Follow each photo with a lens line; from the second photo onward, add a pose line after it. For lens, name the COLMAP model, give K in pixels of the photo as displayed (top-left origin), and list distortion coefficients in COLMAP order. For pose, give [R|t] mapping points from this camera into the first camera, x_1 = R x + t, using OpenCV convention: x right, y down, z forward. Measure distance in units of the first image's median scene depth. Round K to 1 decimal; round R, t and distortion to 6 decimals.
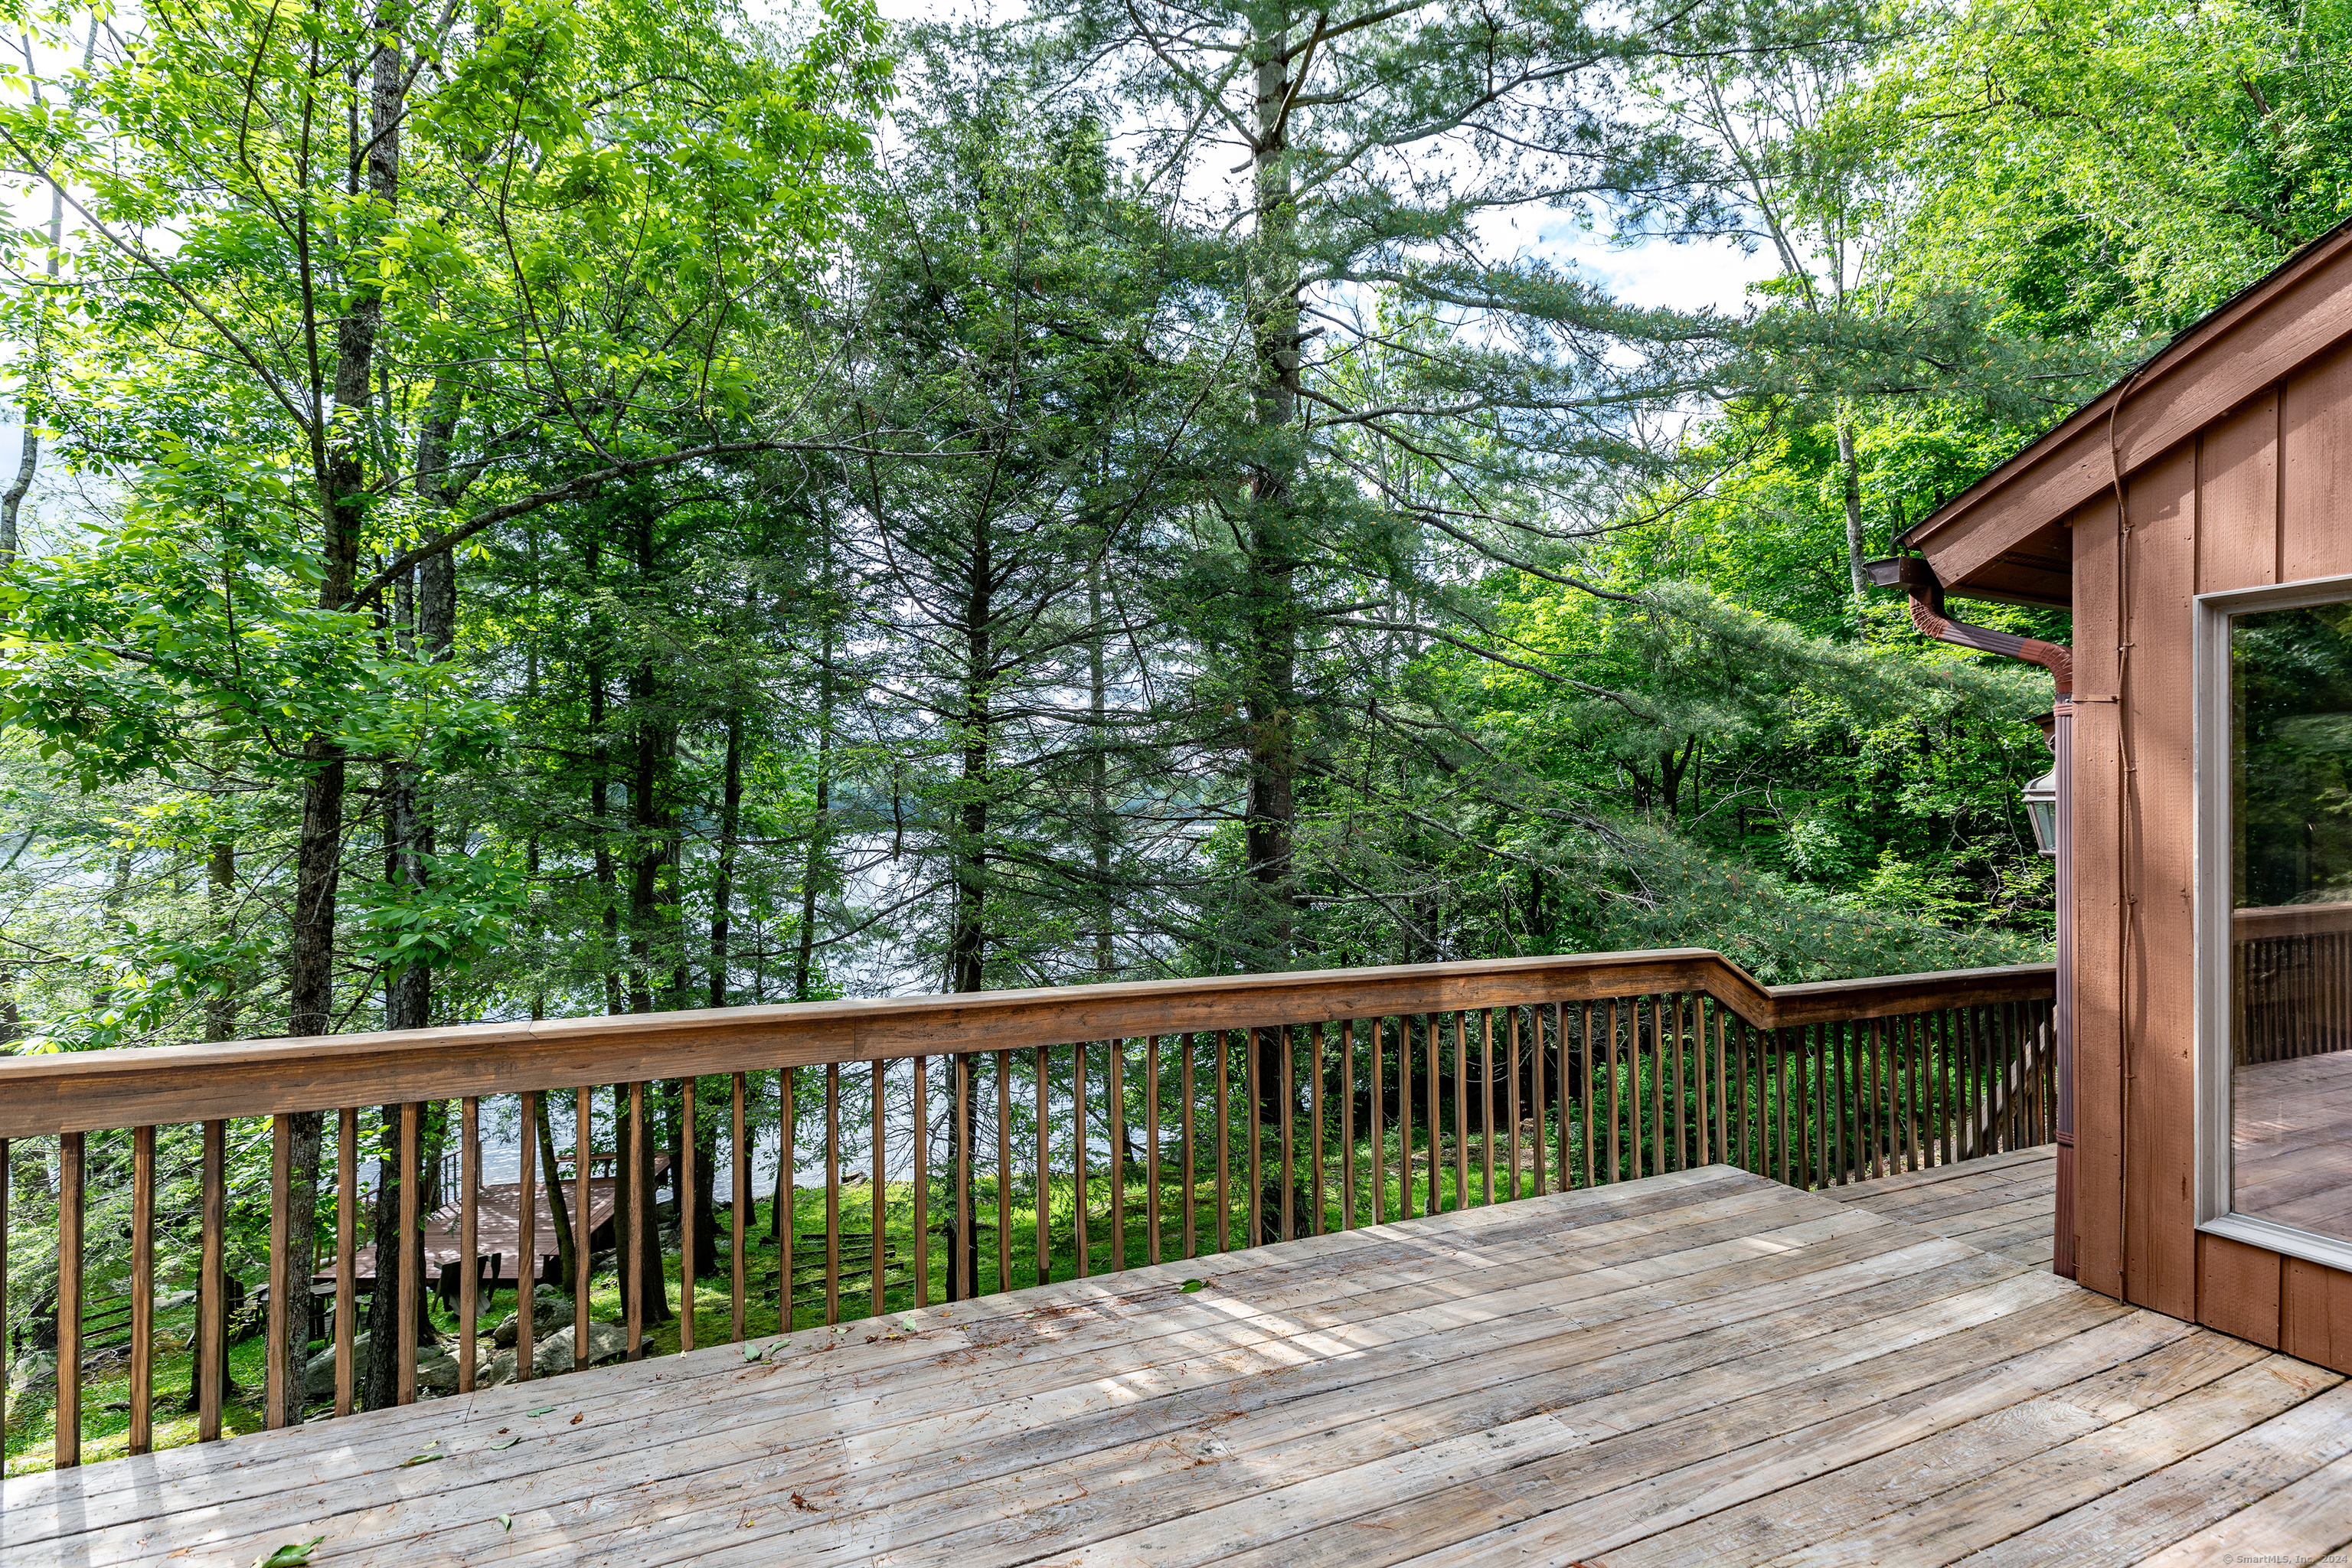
lens RADIAL K [[1064.6, 0, 1155.5], [0, 1064.6, 815.0], [0, 0, 1]] dist [0.024874, -0.003242]
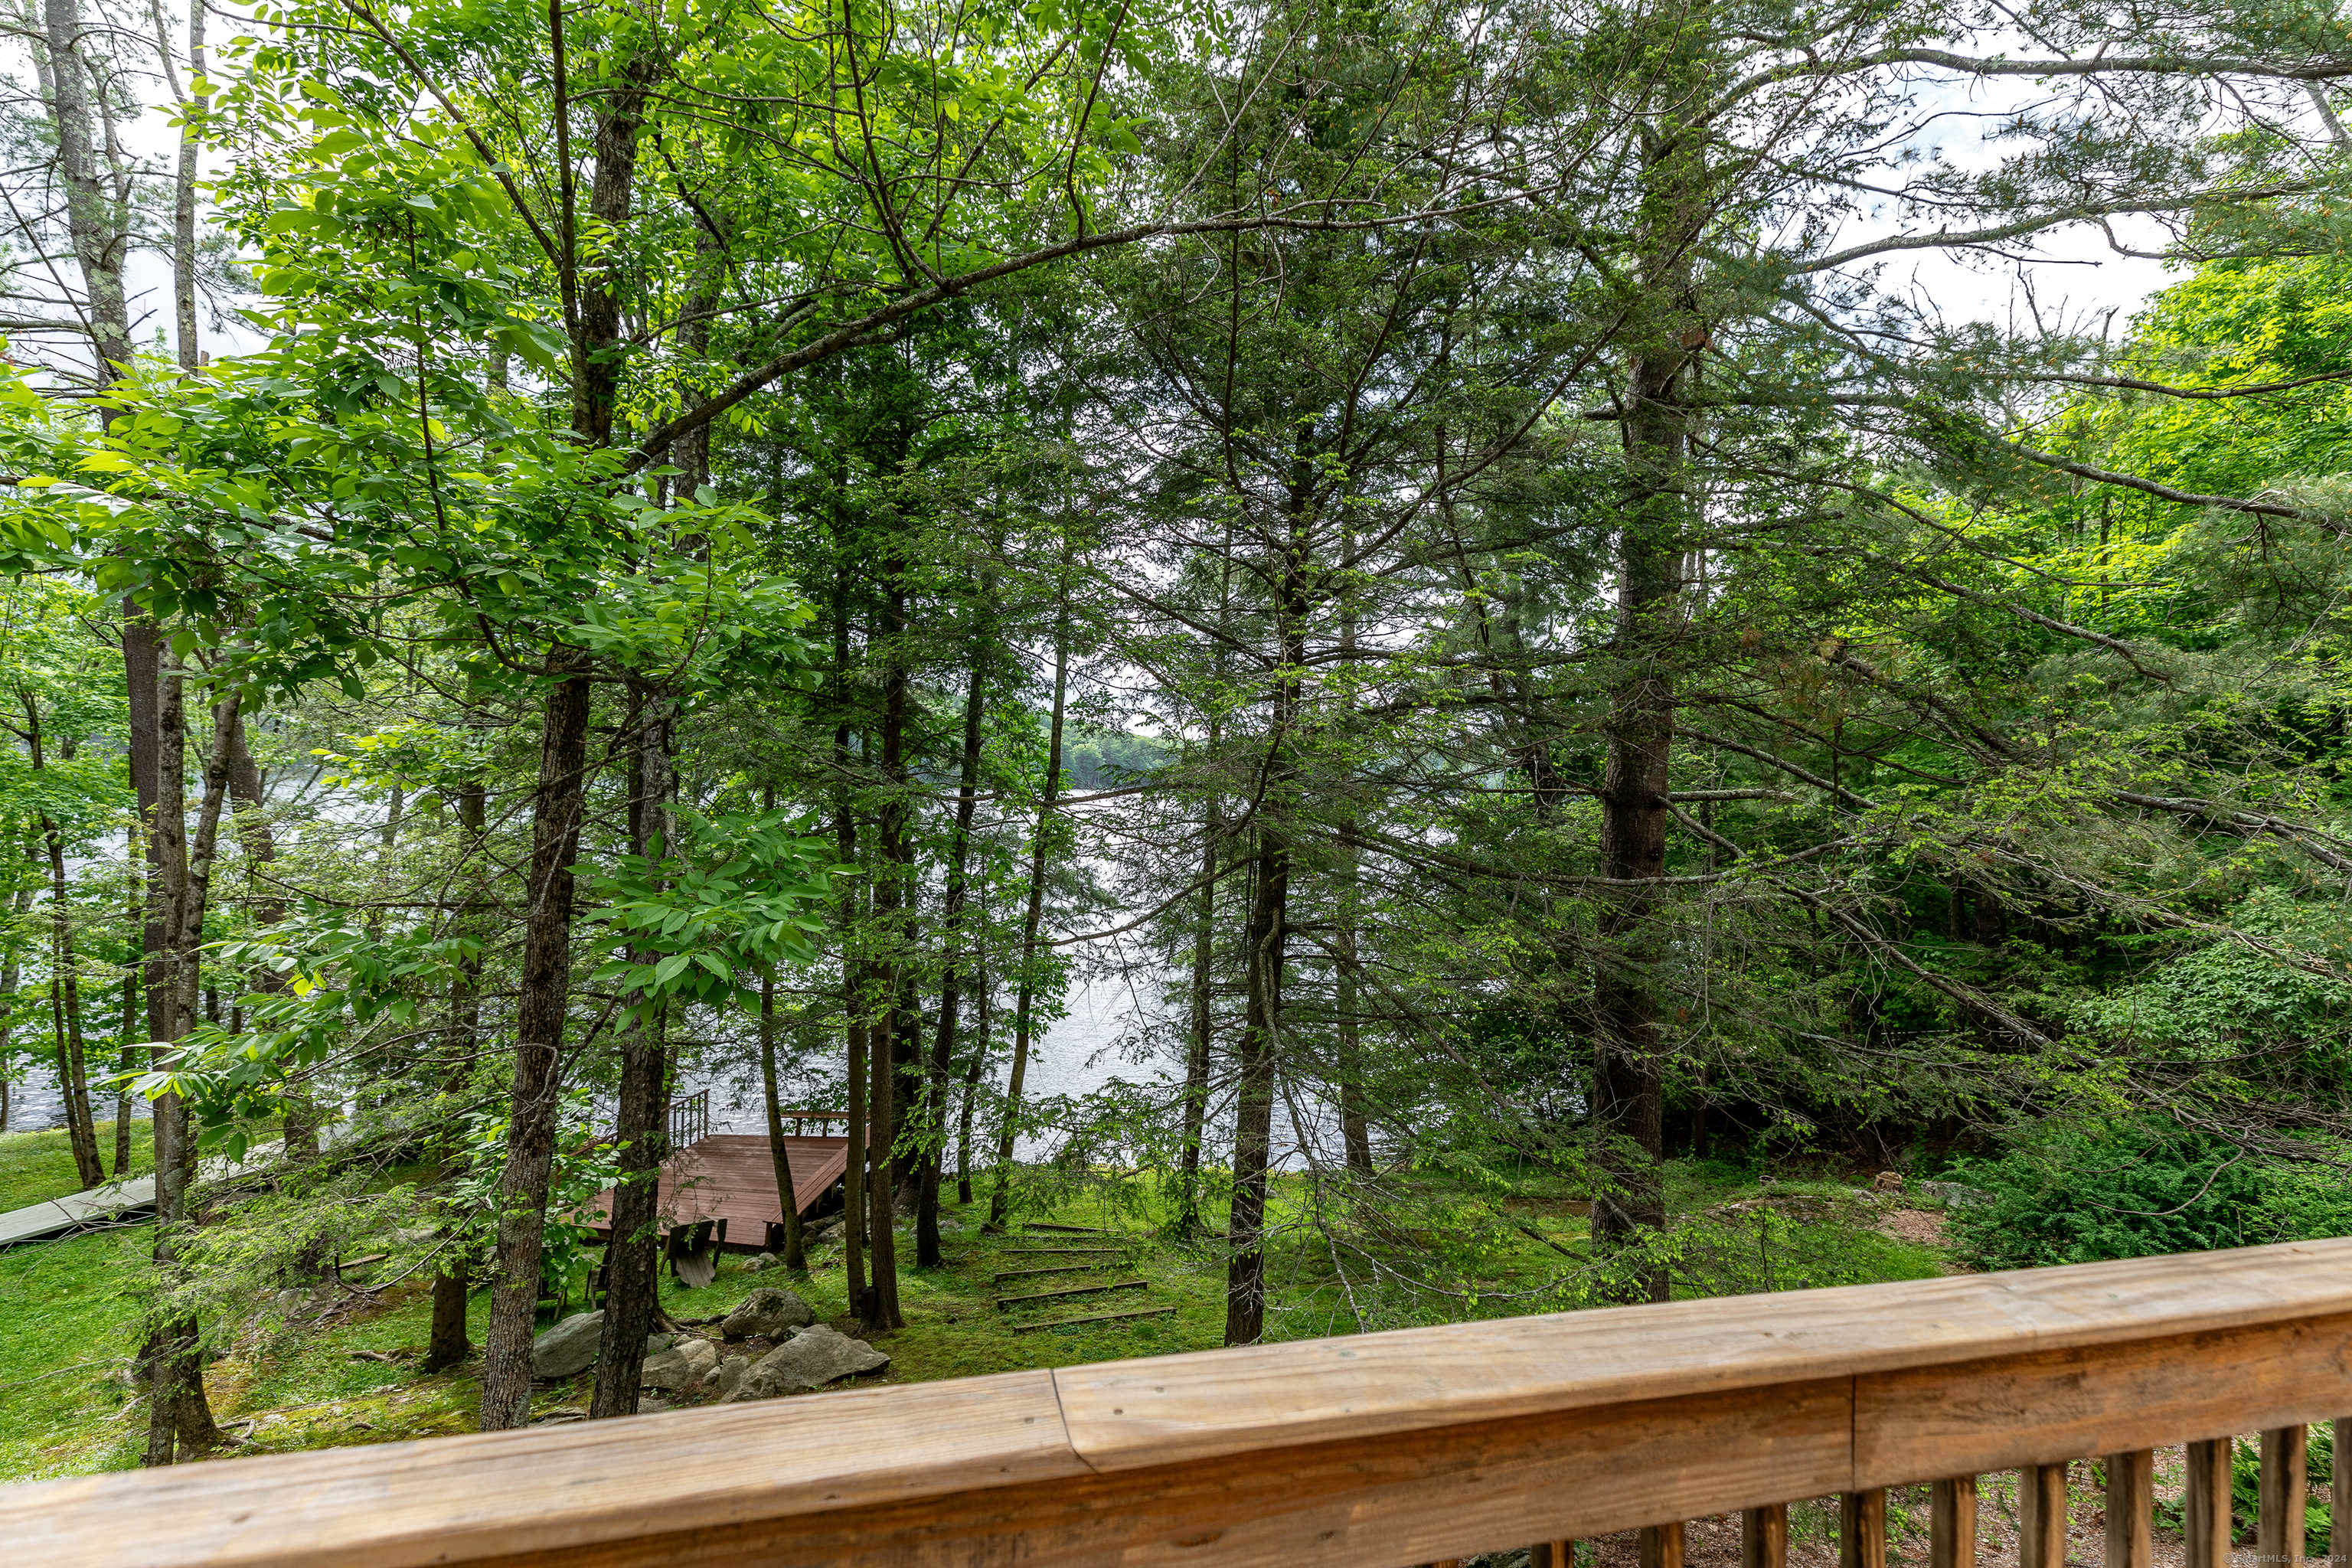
lens RADIAL K [[1064.6, 0, 1176.9], [0, 1064.6, 787.3], [0, 0, 1]] dist [0.024874, -0.003242]
pose [[0.988940, 0.033606, -0.144460, -0.121051], [-0.032266, 0.999412, 0.011610, 0.000554], [0.144765, -0.006821, 0.989443, 0.163957]]
